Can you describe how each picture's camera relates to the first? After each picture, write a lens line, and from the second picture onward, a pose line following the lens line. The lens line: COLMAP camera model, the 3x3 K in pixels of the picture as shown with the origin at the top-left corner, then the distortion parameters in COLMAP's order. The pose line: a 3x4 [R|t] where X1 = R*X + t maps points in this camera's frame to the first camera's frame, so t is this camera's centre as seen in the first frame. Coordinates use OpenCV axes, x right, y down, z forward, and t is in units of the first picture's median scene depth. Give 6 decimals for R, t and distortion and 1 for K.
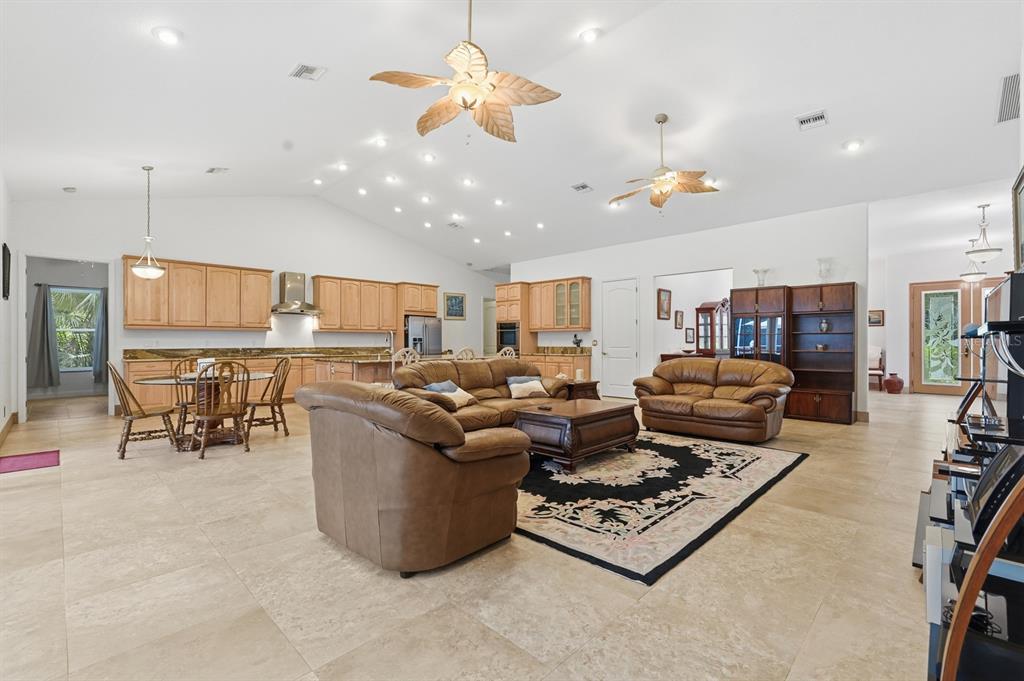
lens RADIAL K [[460.0, 0, 507.4], [0, 460.0, 341.4], [0, 0, 1]] dist [-0.010700, 0.001067]
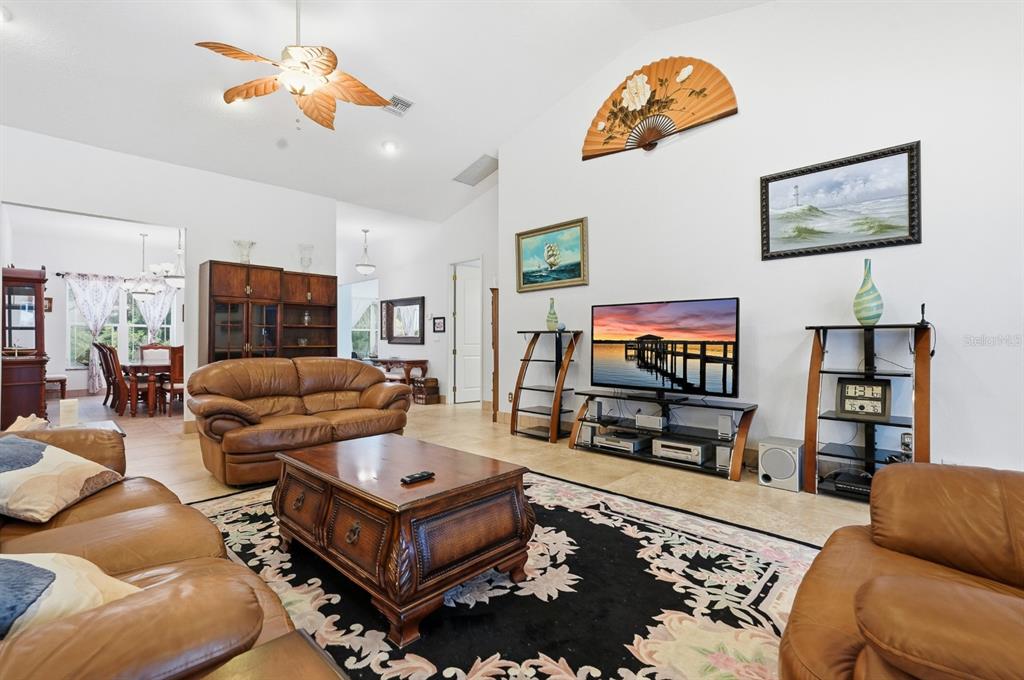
lens RADIAL K [[460.0, 0, 515.6], [0, 460.0, 340.3], [0, 0, 1]] dist [-0.010700, 0.001067]
pose [[-0.012297, -0.001065, 0.999924, -0.457594], [0.002947, 0.999995, 0.001101, 0.018426], [-0.999920, 0.002961, -0.012294, 1.184636]]
